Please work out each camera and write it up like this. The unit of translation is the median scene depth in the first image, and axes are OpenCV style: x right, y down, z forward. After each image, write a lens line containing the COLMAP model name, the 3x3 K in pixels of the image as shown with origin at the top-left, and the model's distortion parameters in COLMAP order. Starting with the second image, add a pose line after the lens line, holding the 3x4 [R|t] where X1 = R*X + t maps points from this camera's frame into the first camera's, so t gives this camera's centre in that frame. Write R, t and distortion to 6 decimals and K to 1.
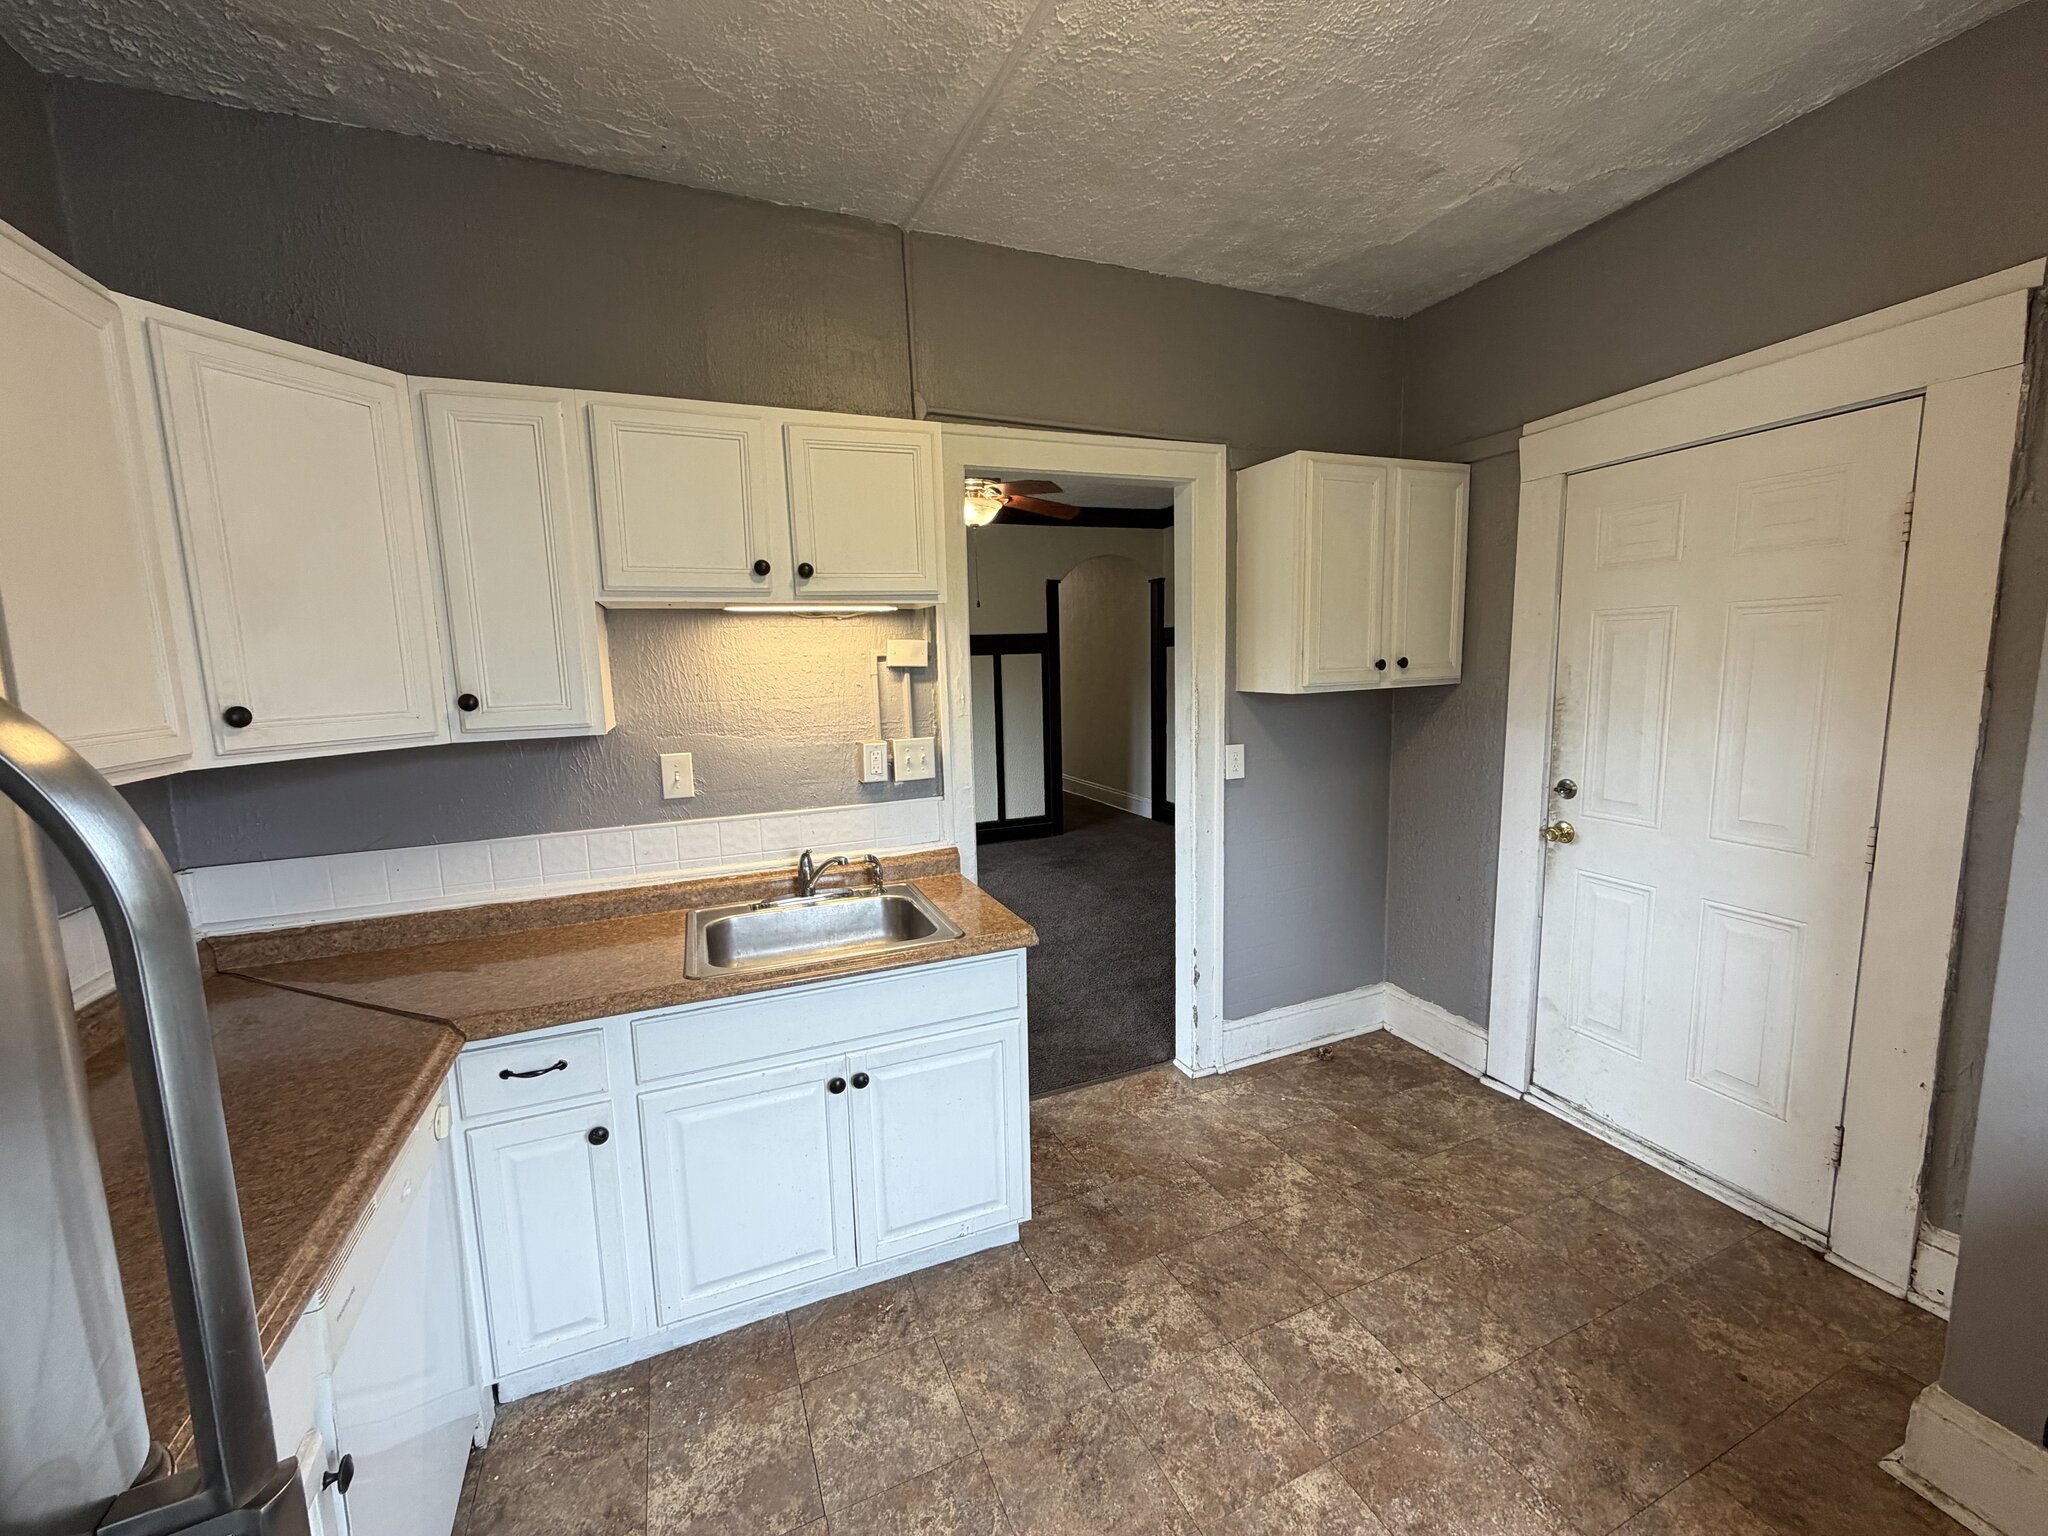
lens RADIAL K [[815.2, 0, 1020.0], [0, 815.2, 767.3], [0, 0, 1]] dist [0.001061, 0.000446]
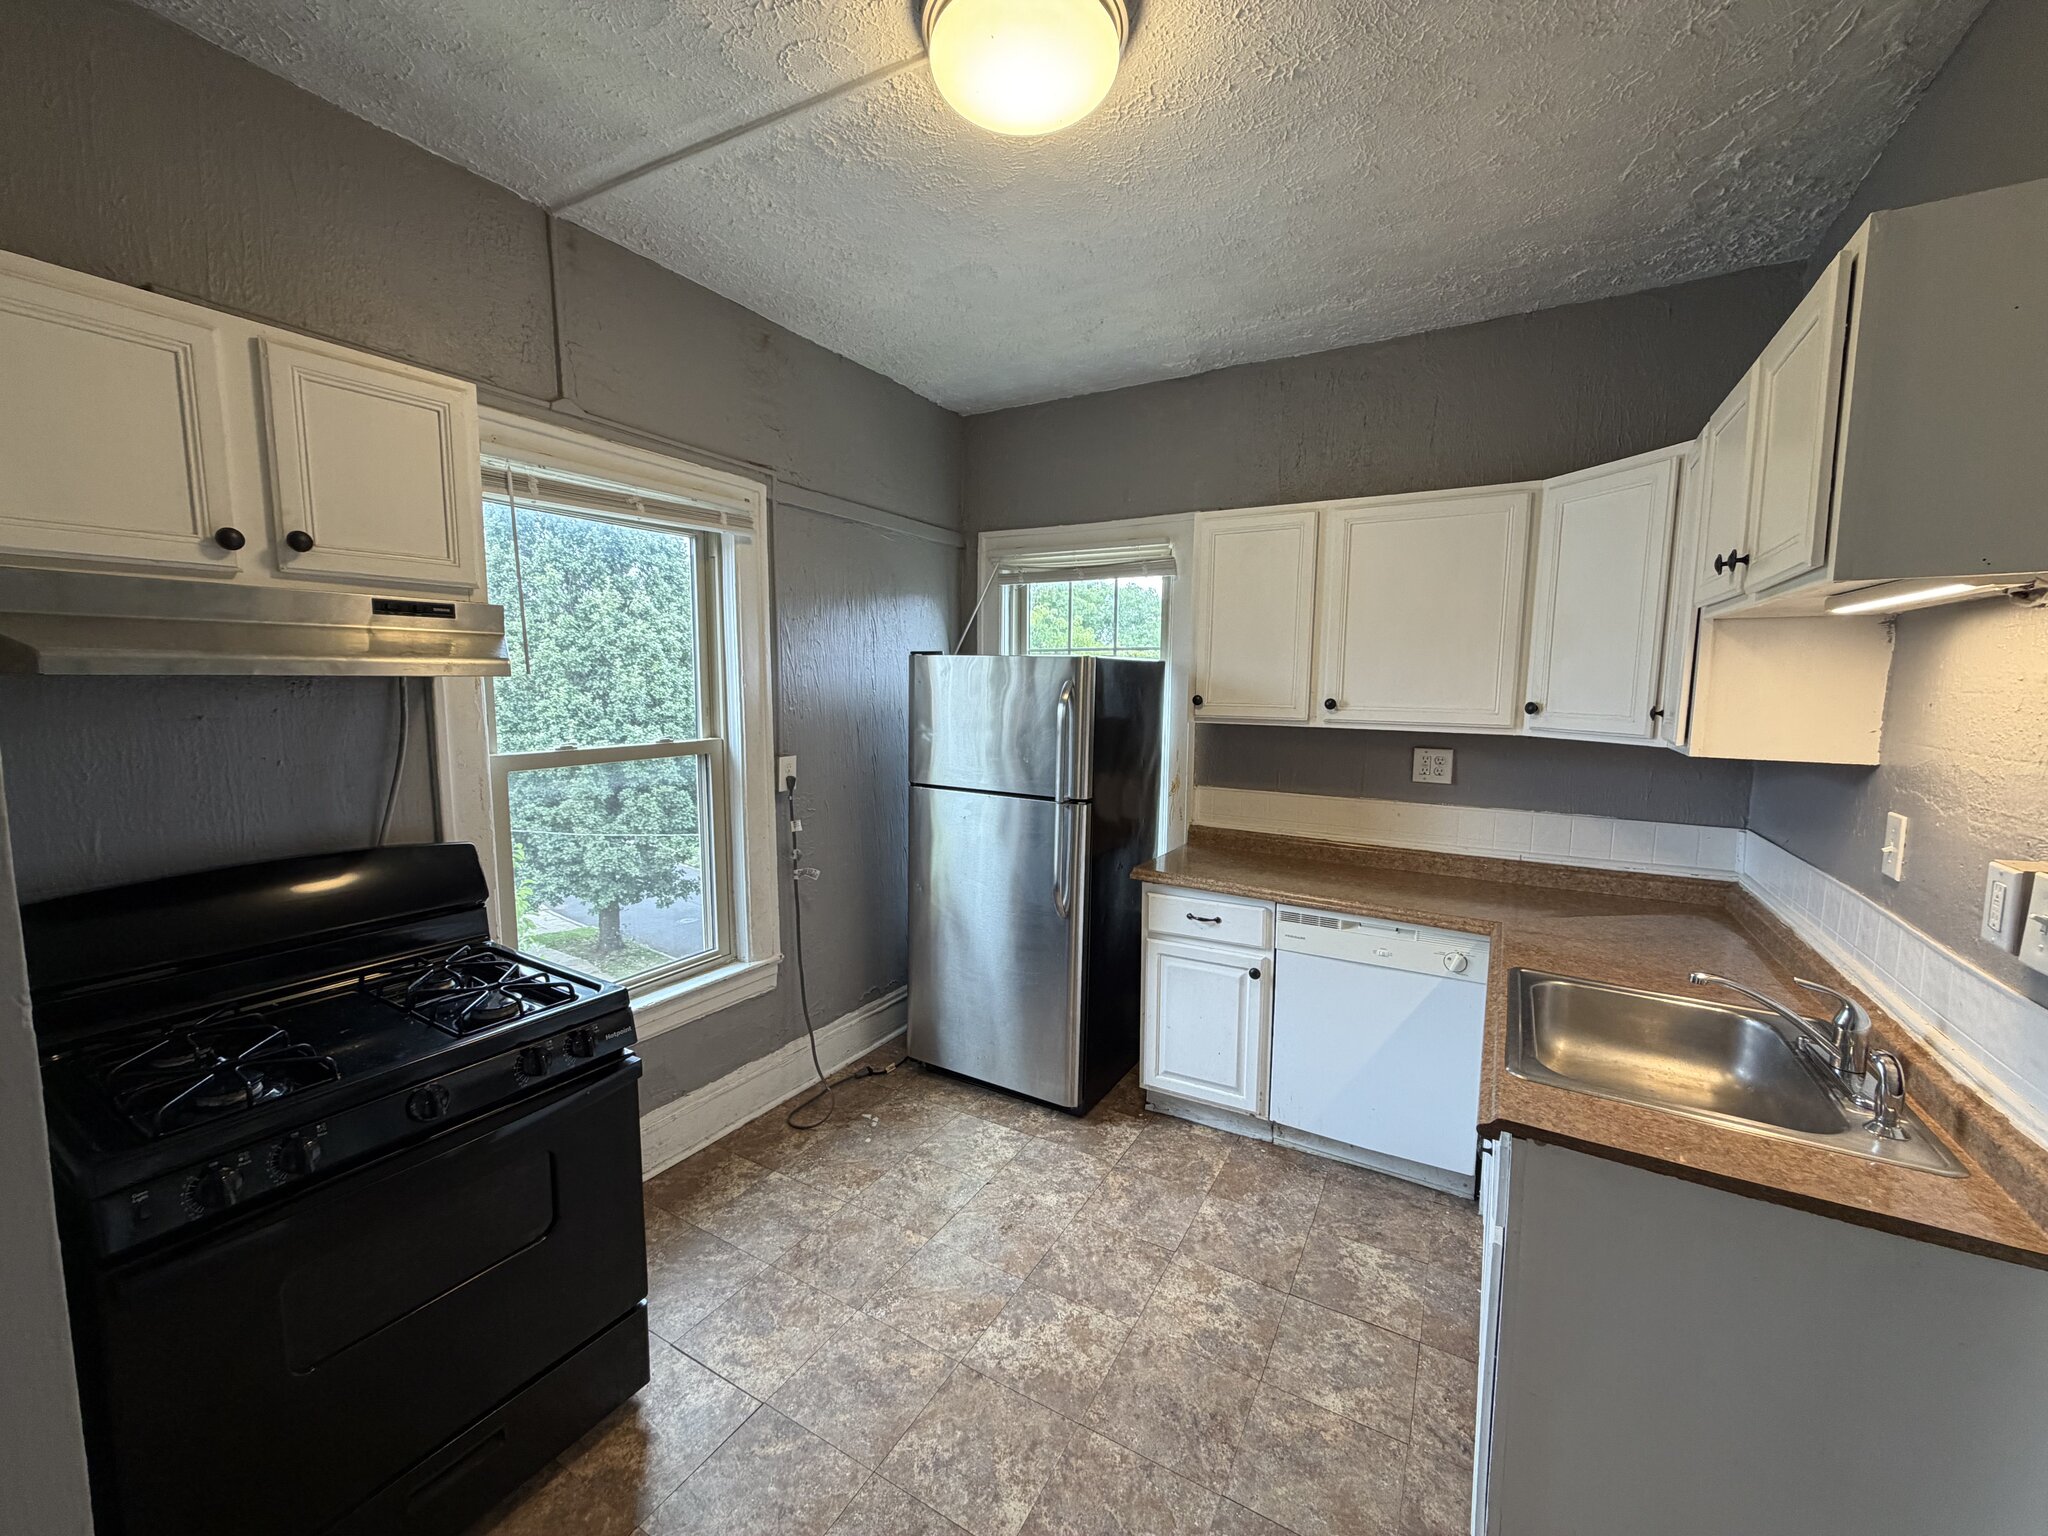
lens RADIAL K [[815.2, 0, 1018.8], [0, 815.2, 766.3], [0, 0, 1]] dist [0.001061, 0.000446]
pose [[-0.797205, 0.084161, -0.597813, 0.573457], [-0.067631, 0.971552, 0.226964, -0.158290], [0.599908, 0.221367, -0.768835, 1.031236]]
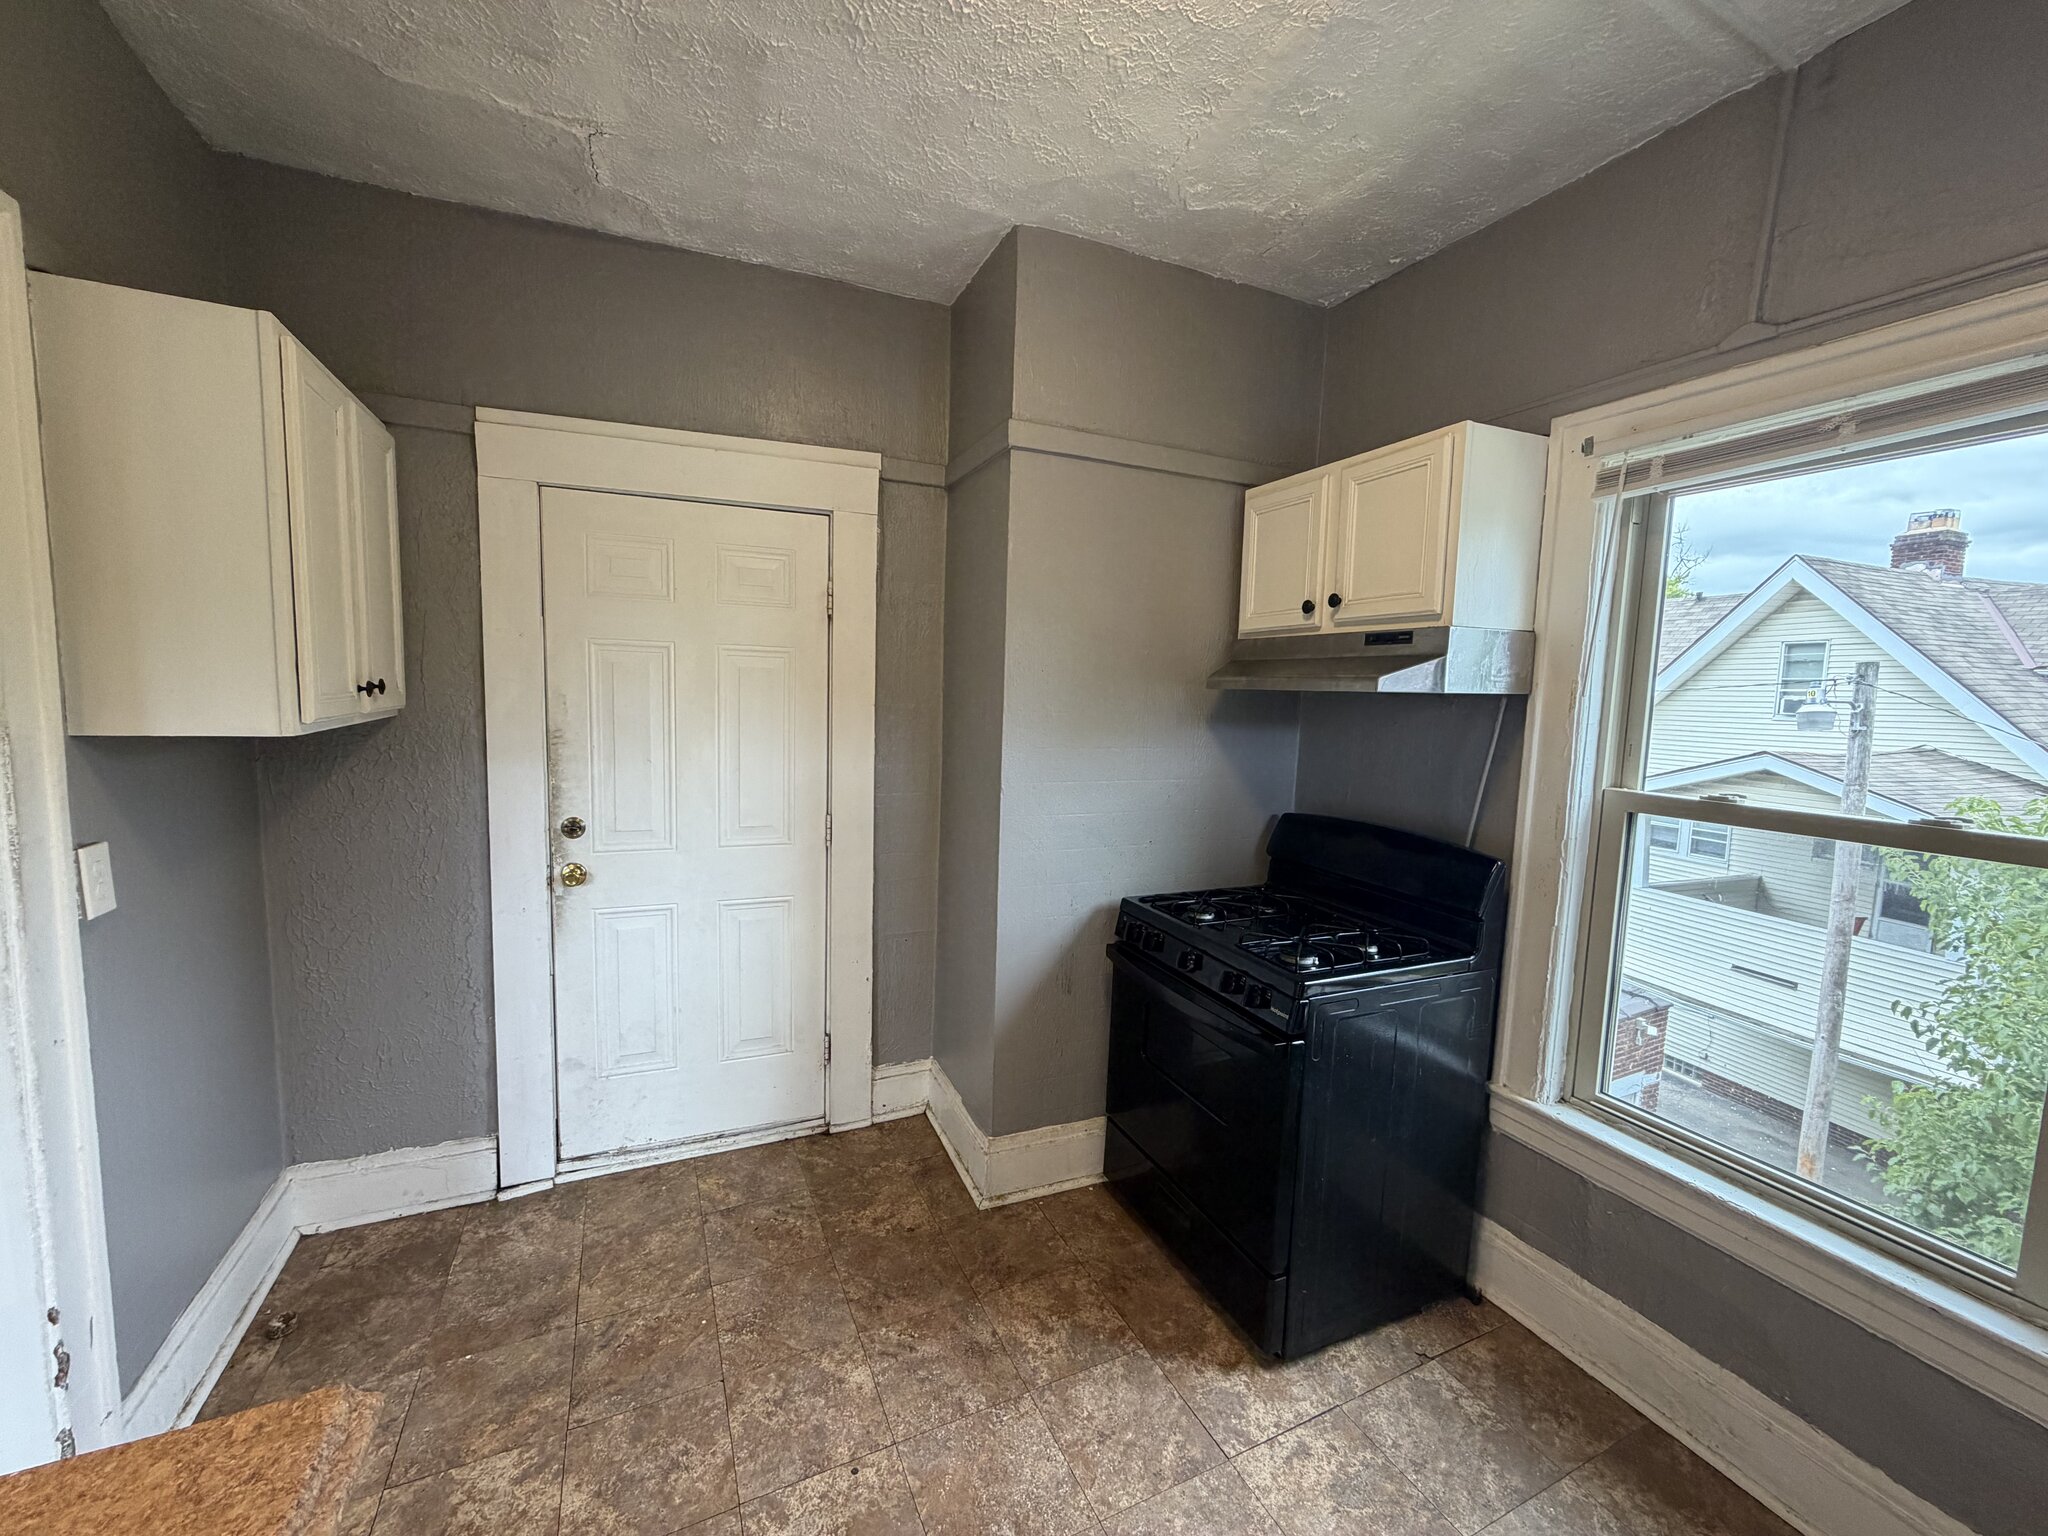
lens RADIAL K [[815.2, 0, 1013.8], [0, 815.2, 767.2], [0, 0, 1]] dist [0.001061, 0.000446]
pose [[-0.035162, -0.073722, 0.996659, -0.295725], [0.103763, 0.991616, 0.077010, -0.068171], [-0.993980, 0.106124, -0.027218, 0.580447]]
